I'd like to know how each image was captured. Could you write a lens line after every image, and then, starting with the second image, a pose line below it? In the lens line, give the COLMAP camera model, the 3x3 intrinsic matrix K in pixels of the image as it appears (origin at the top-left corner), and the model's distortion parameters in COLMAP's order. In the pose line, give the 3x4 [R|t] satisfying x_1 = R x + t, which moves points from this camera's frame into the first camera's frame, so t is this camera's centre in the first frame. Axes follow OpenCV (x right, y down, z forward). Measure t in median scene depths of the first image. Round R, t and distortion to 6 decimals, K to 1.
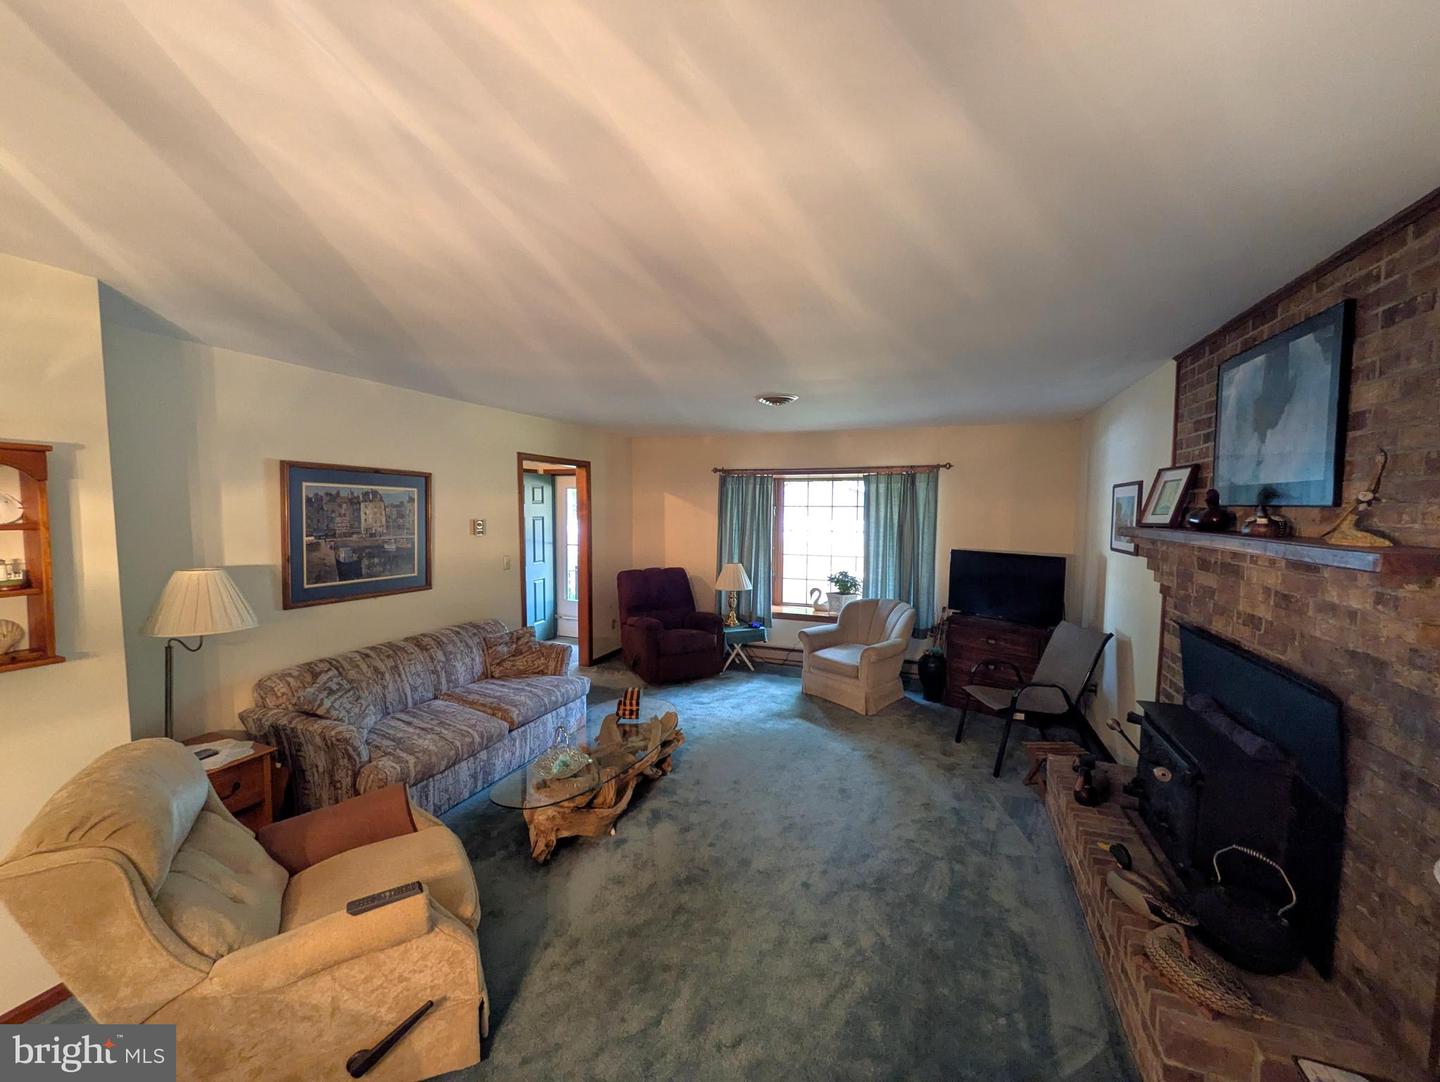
lens RADIAL K [[570.1, 0, 720.8], [0, 570.1, 542.7], [0, 0, 1]] dist [0.000736, 0.000807]
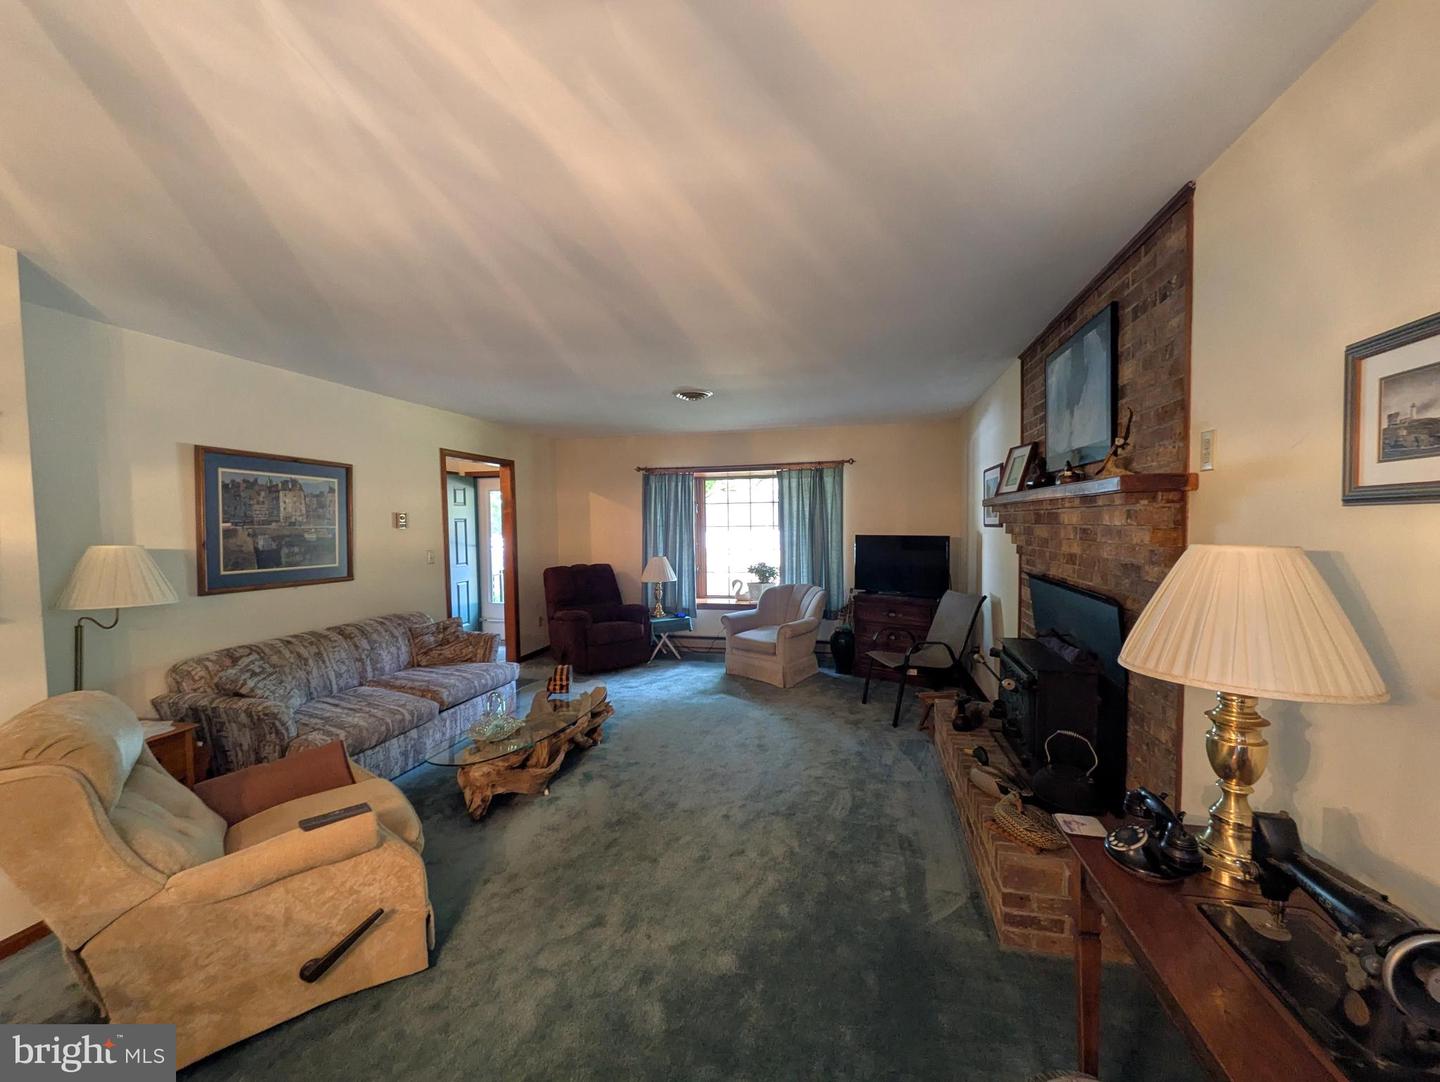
lens RADIAL K [[570.1, 0, 720.8], [0, 570.1, 542.7], [0, 0, 1]] dist [0.000736, 0.000807]
pose [[0.991691, -0.024568, 0.126272, 0.009103], [0.028163, 0.999245, -0.026768, 0.079504], [-0.125519, 0.030102, 0.991634, -0.100416]]
